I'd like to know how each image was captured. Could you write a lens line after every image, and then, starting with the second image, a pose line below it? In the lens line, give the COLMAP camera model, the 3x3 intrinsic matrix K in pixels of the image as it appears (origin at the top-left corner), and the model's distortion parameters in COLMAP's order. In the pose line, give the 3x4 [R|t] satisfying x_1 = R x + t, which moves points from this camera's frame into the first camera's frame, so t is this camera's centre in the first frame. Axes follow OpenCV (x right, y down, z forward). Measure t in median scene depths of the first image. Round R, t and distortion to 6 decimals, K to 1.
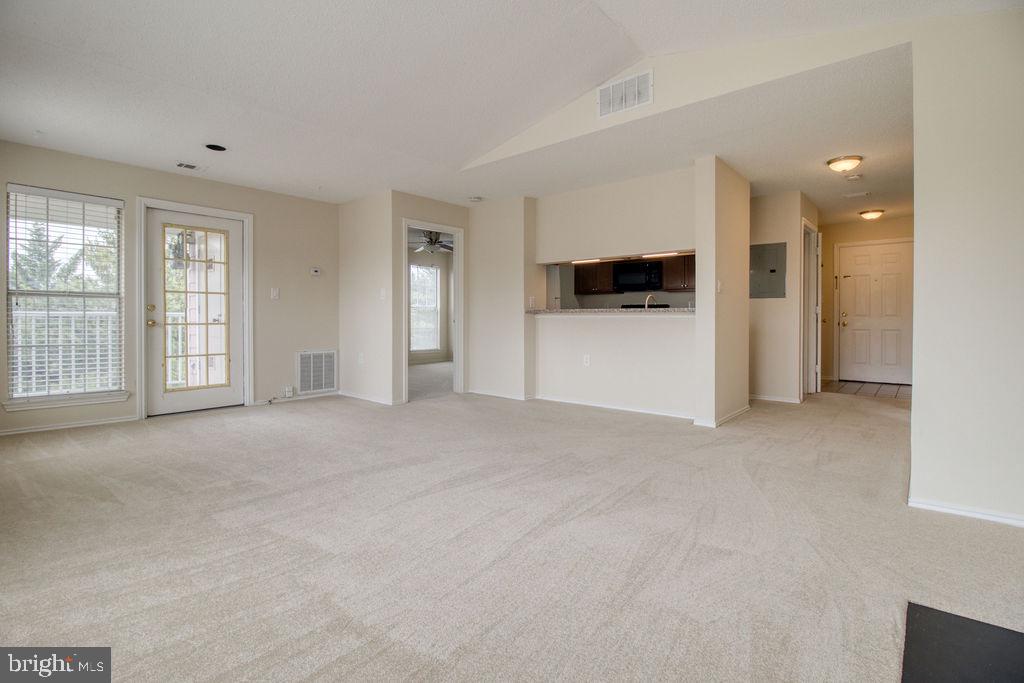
lens RADIAL K [[483.2, 0, 512.0], [0, 483.2, 341.5], [0, 0, 1]] dist [-0.023103, -0.000318]
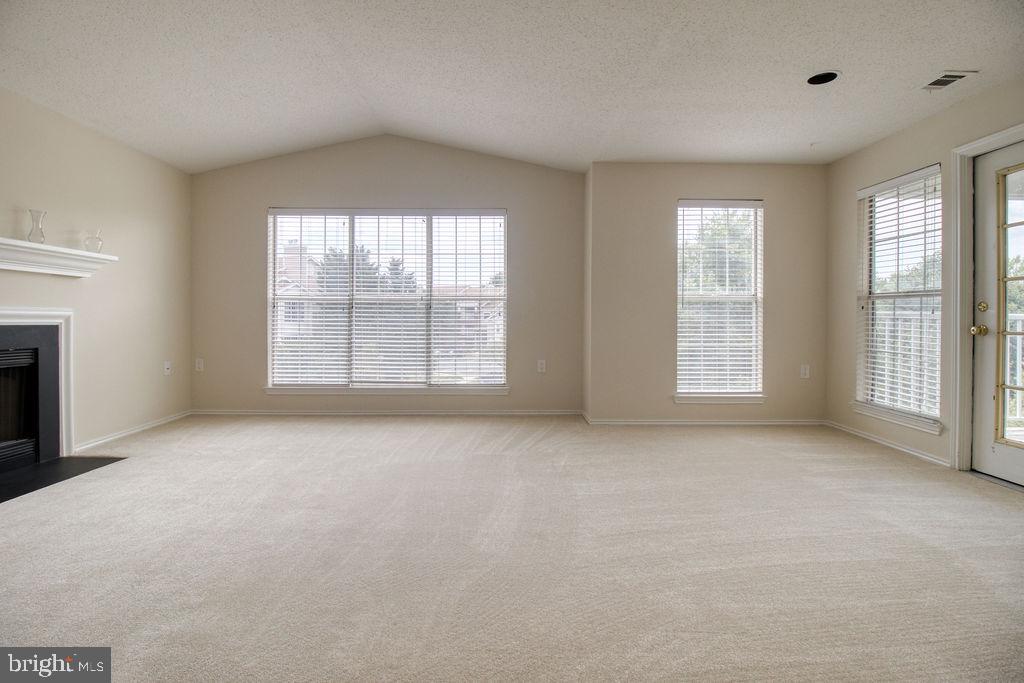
lens RADIAL K [[502.6, 0, 505.9], [0, 502.6, 318.4], [0, 0, 1]] dist [0.000133, -0.000003]
pose [[-0.762635, 0.001180, -0.646827, 0.165879], [-0.028520, 0.998964, 0.035449, -0.055180], [0.646199, 0.045483, -0.761812, 0.996891]]
